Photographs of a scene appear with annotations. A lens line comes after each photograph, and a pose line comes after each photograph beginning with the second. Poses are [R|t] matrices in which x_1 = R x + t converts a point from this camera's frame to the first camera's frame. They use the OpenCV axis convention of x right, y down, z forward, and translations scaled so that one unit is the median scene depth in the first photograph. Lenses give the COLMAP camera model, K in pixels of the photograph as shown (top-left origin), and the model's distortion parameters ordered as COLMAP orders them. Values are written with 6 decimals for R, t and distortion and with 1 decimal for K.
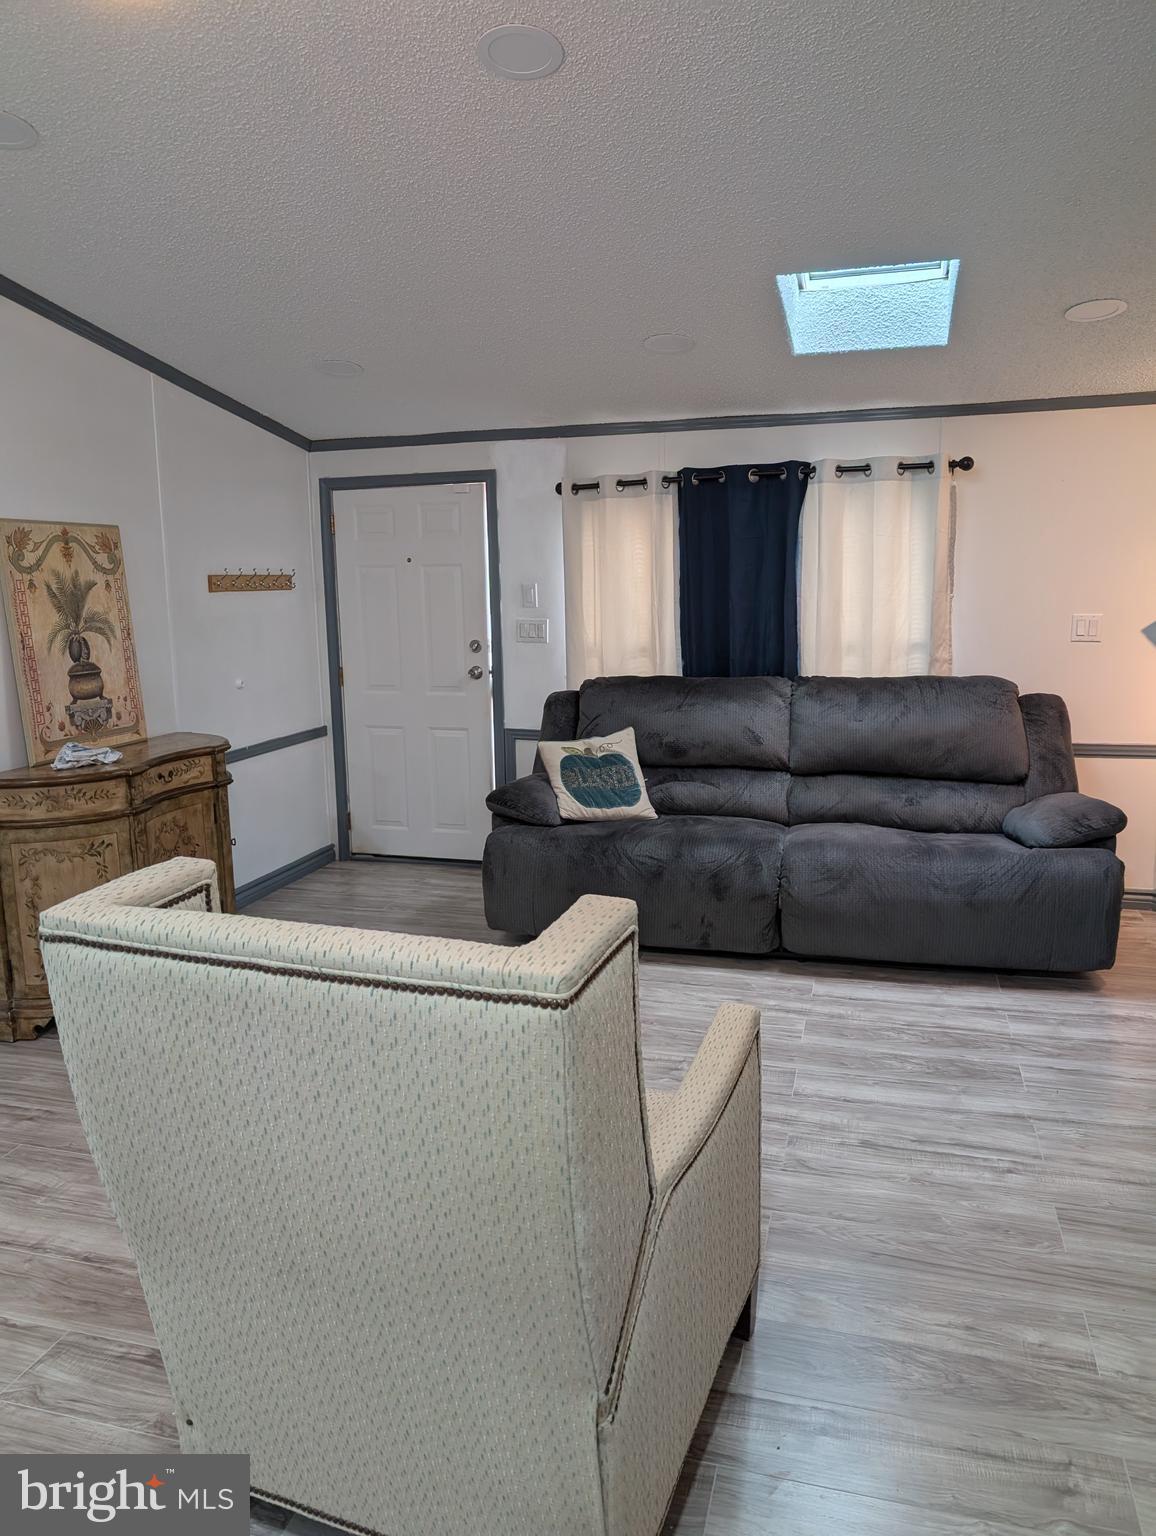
lens RADIAL K [[1079.2, 0, 572.3], [0, 1079.2, 770.2], [0, 0, 1]] dist [-0.013112, -0.003322]
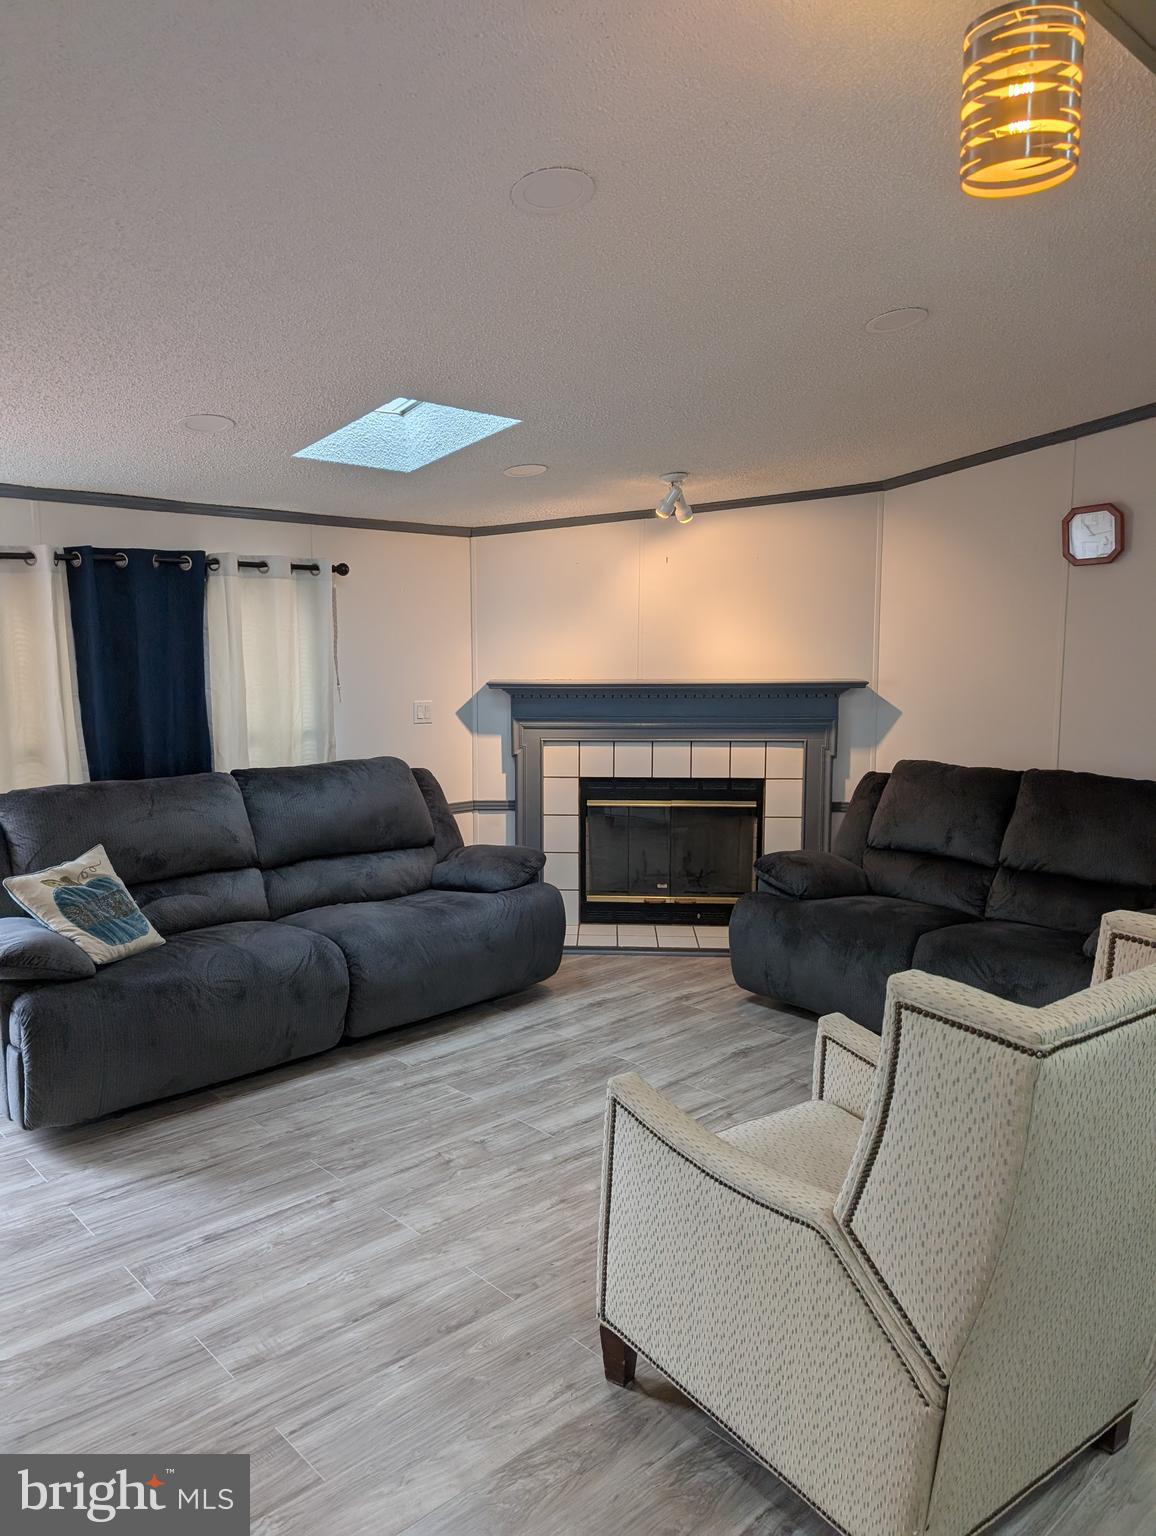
lens RADIAL K [[1079.2, 0, 568.7], [0, 1079.2, 771.9], [0, 0, 1]] dist [-0.013112, -0.003322]
pose [[0.511232, -0.083402, 0.855386, -0.489983], [0.129724, 0.991366, 0.019129, -0.066665], [-0.849596, 0.101185, 0.517637, 0.240620]]
